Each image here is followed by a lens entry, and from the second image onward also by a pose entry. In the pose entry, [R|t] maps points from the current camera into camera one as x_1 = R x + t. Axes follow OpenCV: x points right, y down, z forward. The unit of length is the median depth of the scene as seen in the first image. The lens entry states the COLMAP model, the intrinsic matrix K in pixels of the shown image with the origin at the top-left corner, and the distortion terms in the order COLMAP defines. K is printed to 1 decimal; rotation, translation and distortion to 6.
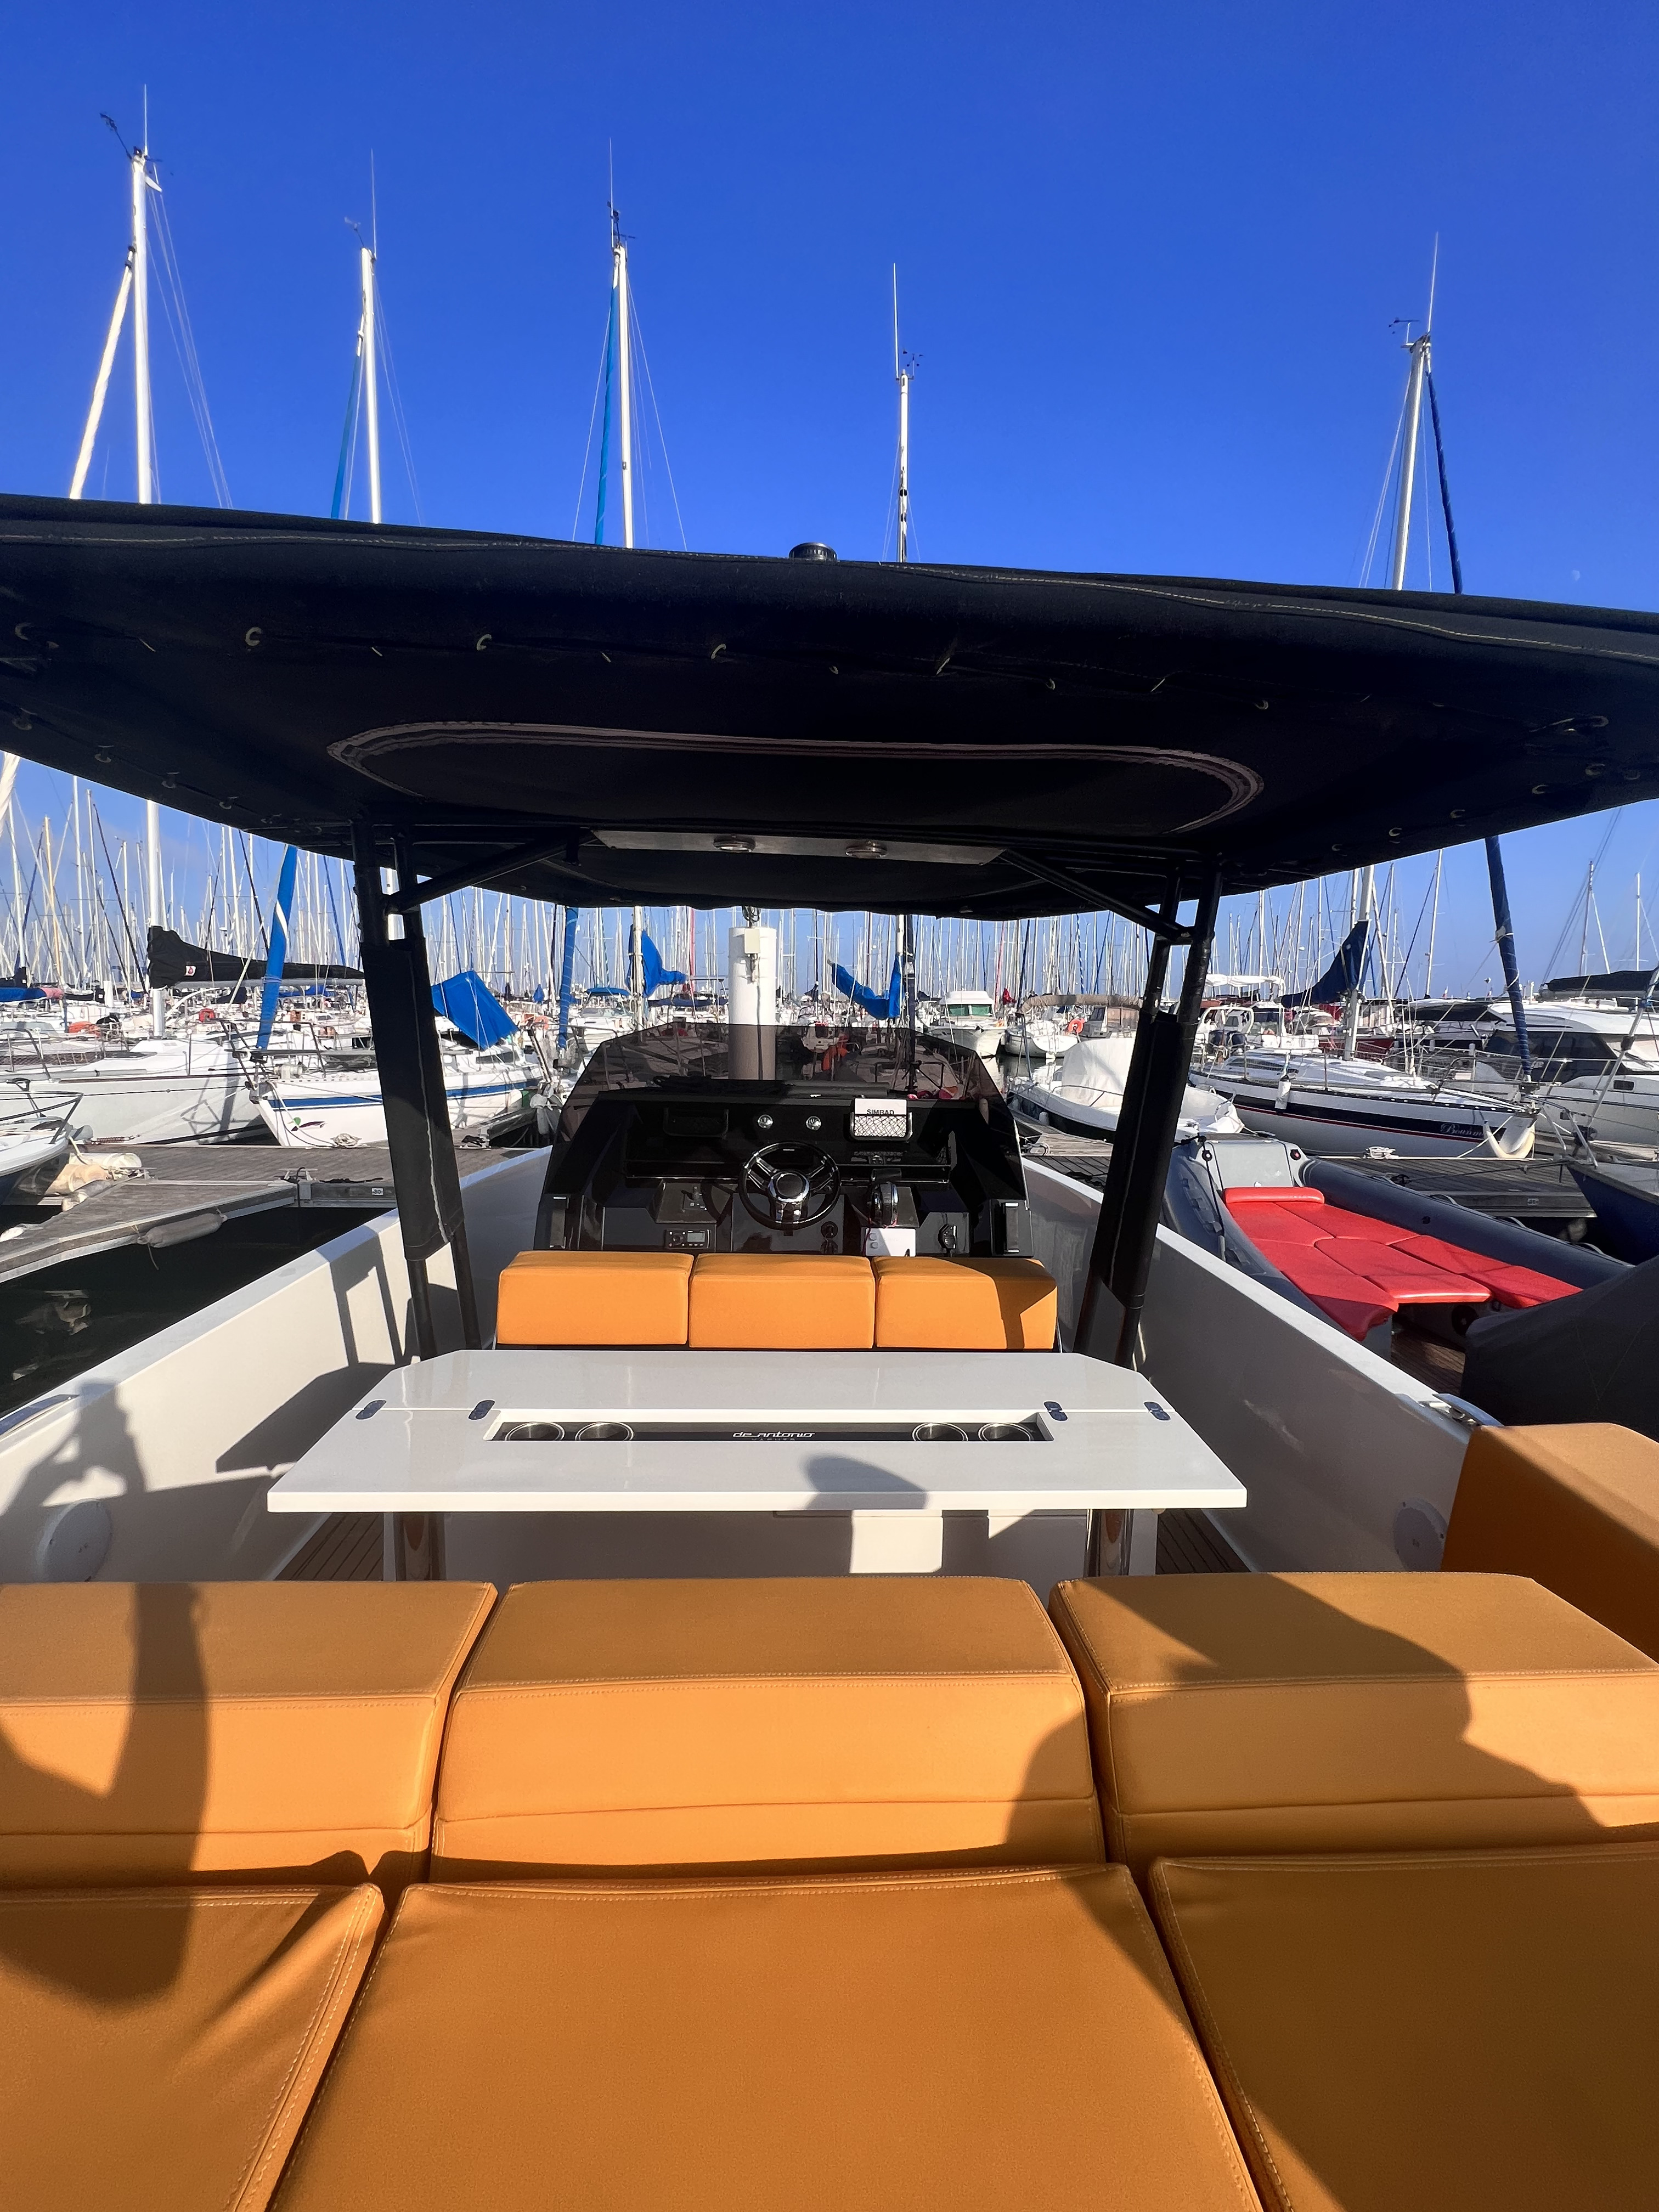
lens RADIAL K [[886.0, 0, 843.2], [0, 886.0, 1096.8], [0, 0, 1]] dist [0.002371, 0.000957]
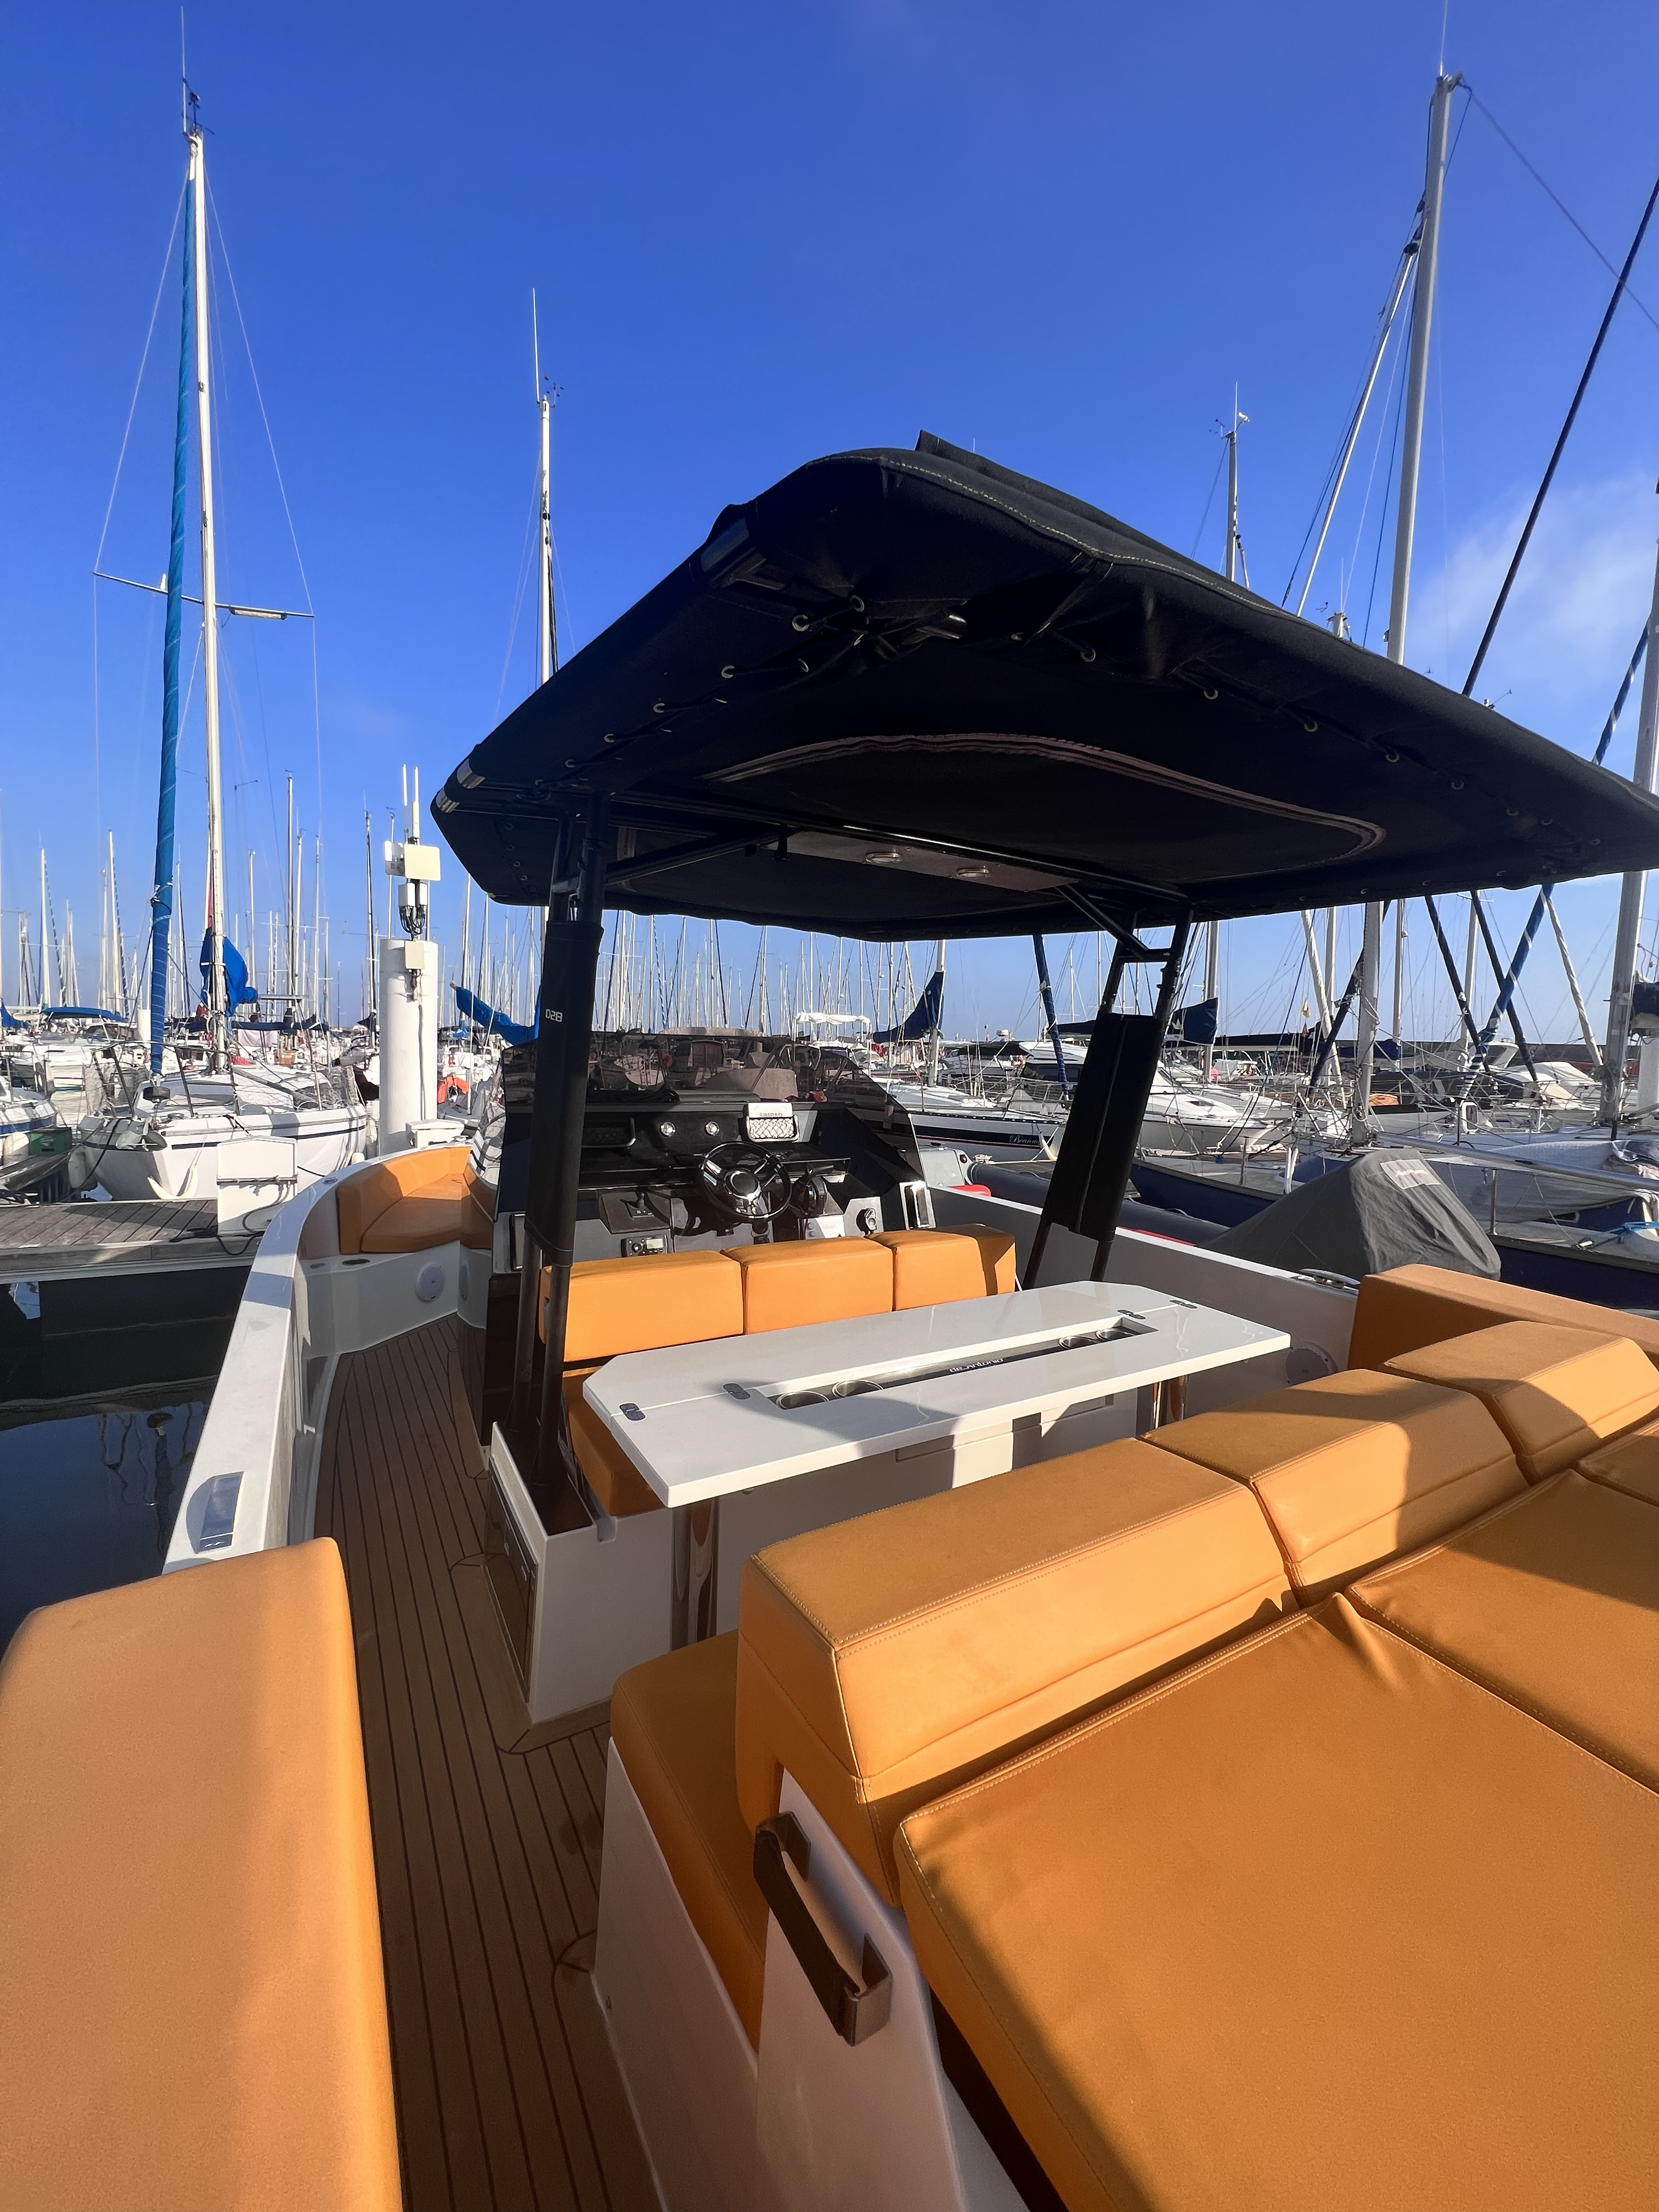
lens RADIAL K [[886.0, 0, 837.9], [0, 886.0, 1096.6], [0, 0, 1]] dist [0.002371, 0.000957]
pose [[0.886270, -0.012061, 0.463012, -0.473014], [0.031429, 0.998923, -0.034140, 0.041449], [-0.462102, 0.044809, 0.885694, 0.012569]]
